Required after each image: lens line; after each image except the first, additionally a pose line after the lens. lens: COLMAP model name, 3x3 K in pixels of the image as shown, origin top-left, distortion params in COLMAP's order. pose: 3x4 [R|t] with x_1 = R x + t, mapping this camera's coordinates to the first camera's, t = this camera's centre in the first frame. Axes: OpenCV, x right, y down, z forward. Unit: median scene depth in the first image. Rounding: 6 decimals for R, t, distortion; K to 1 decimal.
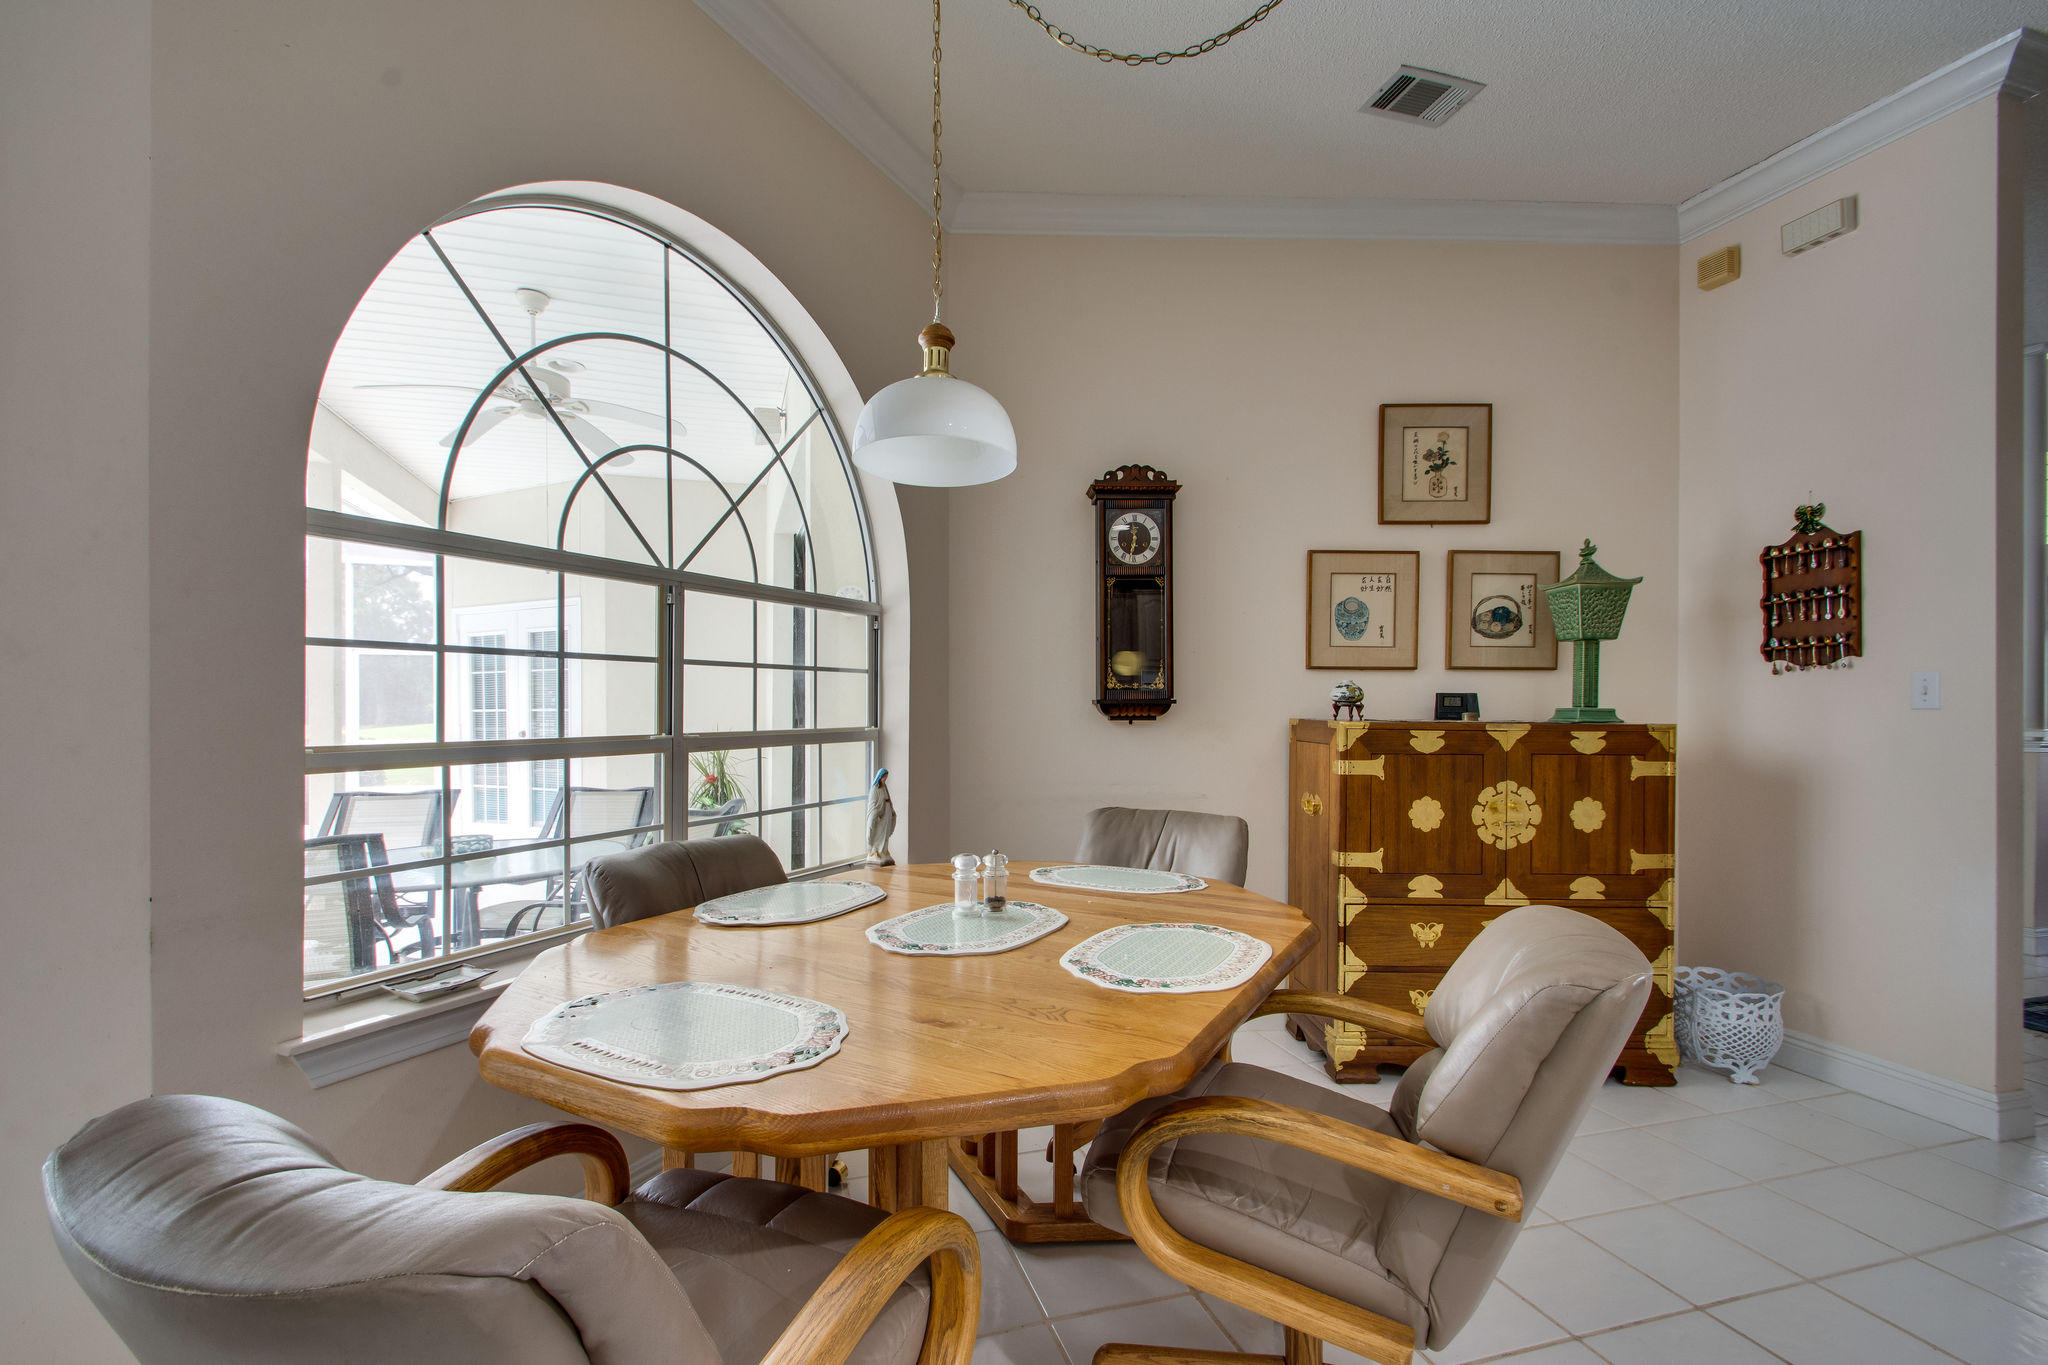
lens RADIAL K [[901.8, 0, 1014.5], [0, 901.8, 719.2], [0, 0, 1]] dist [-0.001730, -0.000350]
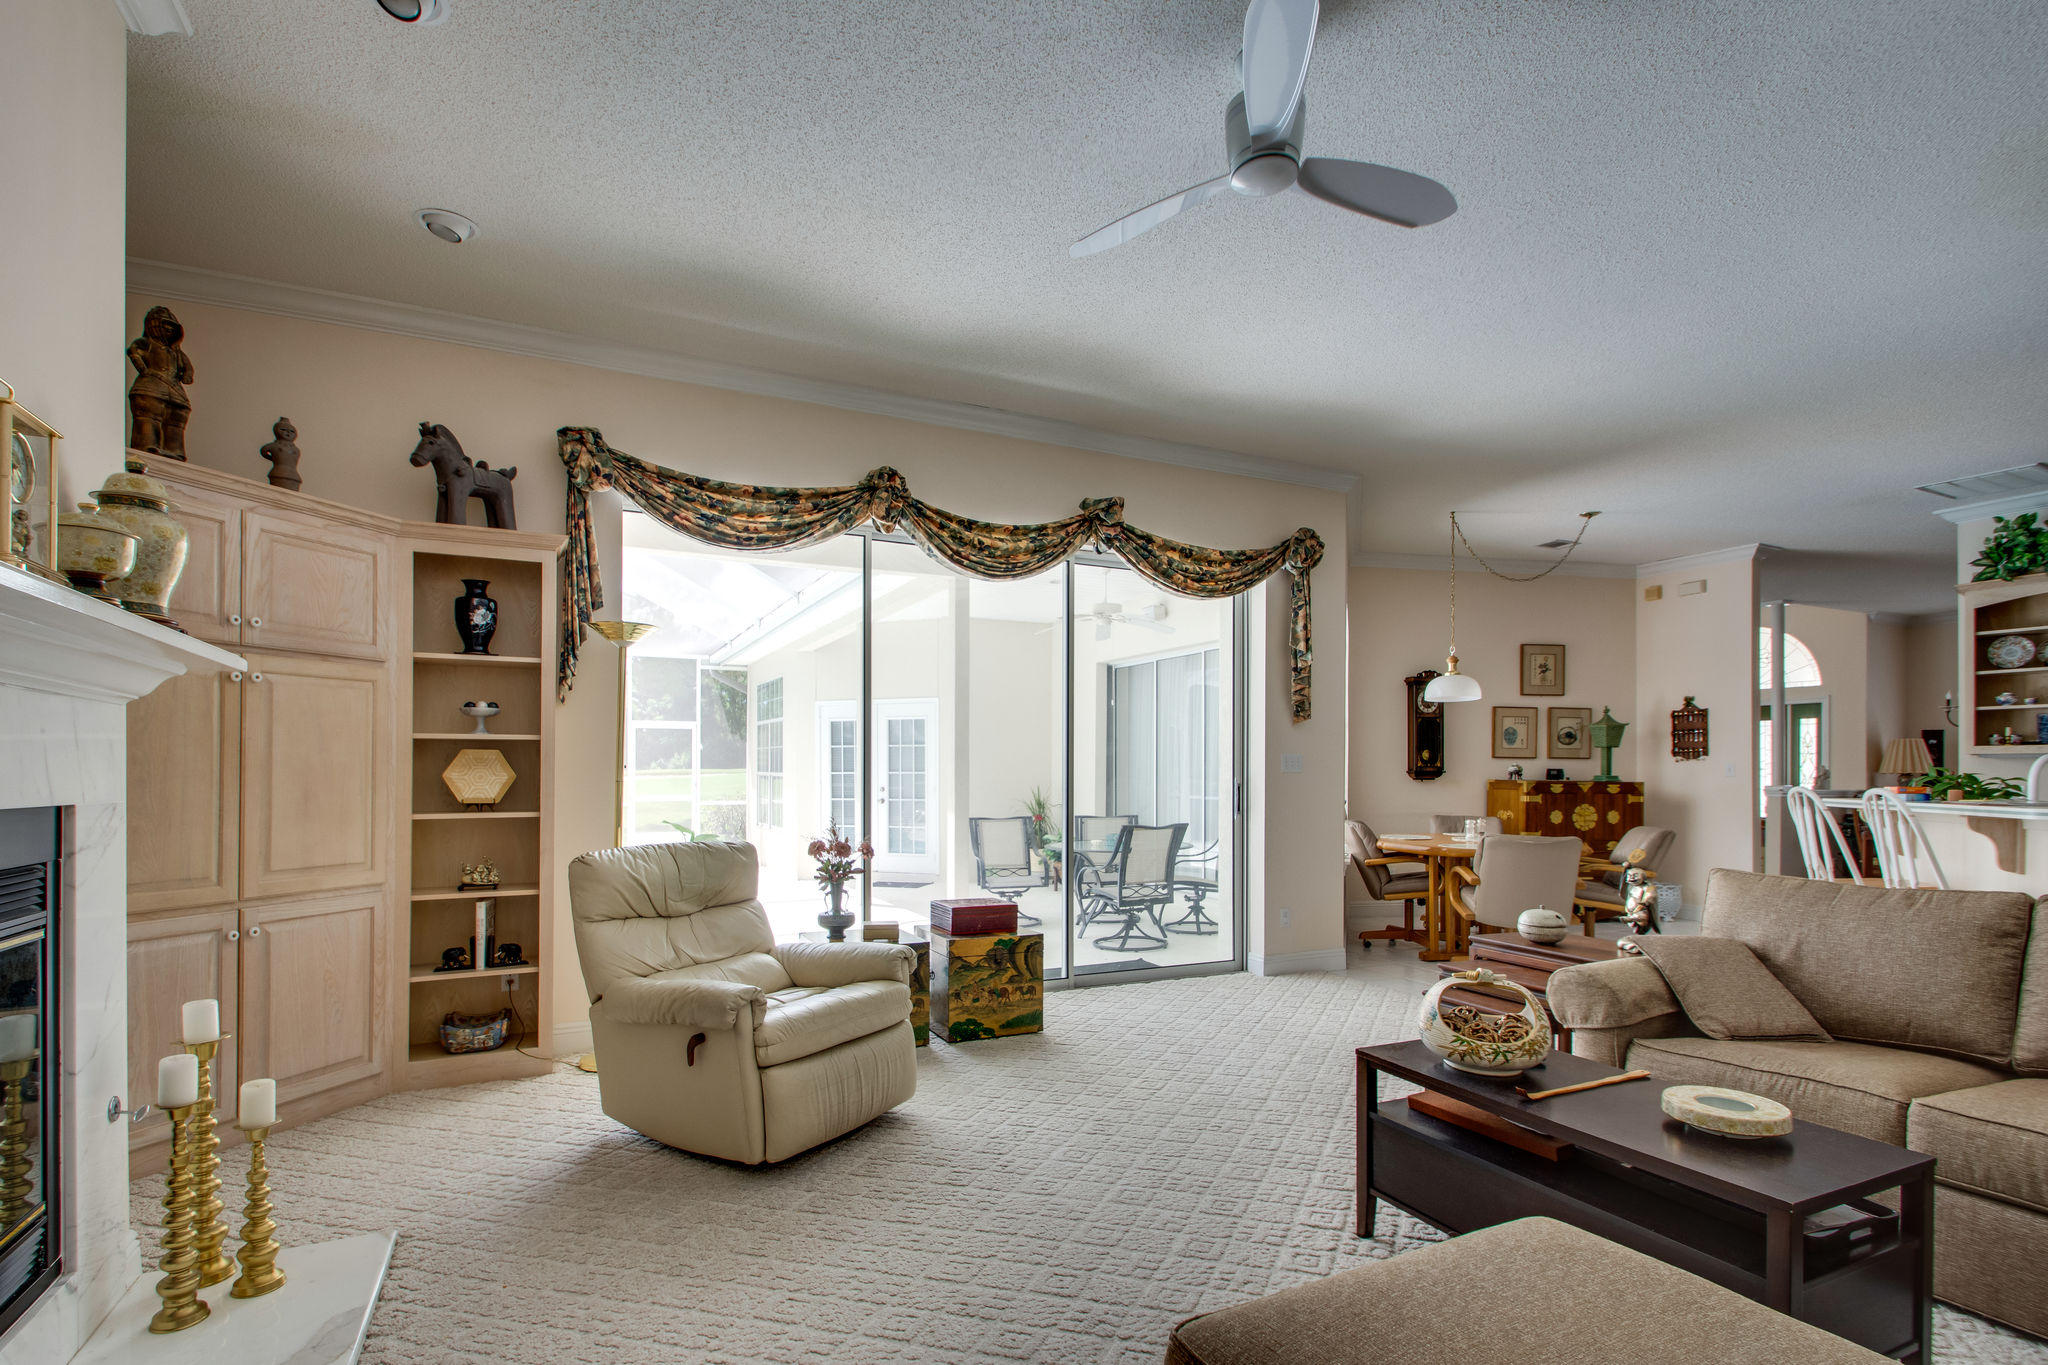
lens RADIAL K [[842.8, 0, 1090.2], [0, 842.8, 767.0], [0, 0, 1]] dist [0.001460, 0.000044]
pose [[0.989818, 0.003341, 0.142296, -1.095716], [-0.002039, 0.999955, -0.009300, -0.010803], [-0.142321, 0.008915, 0.989780, -1.082055]]
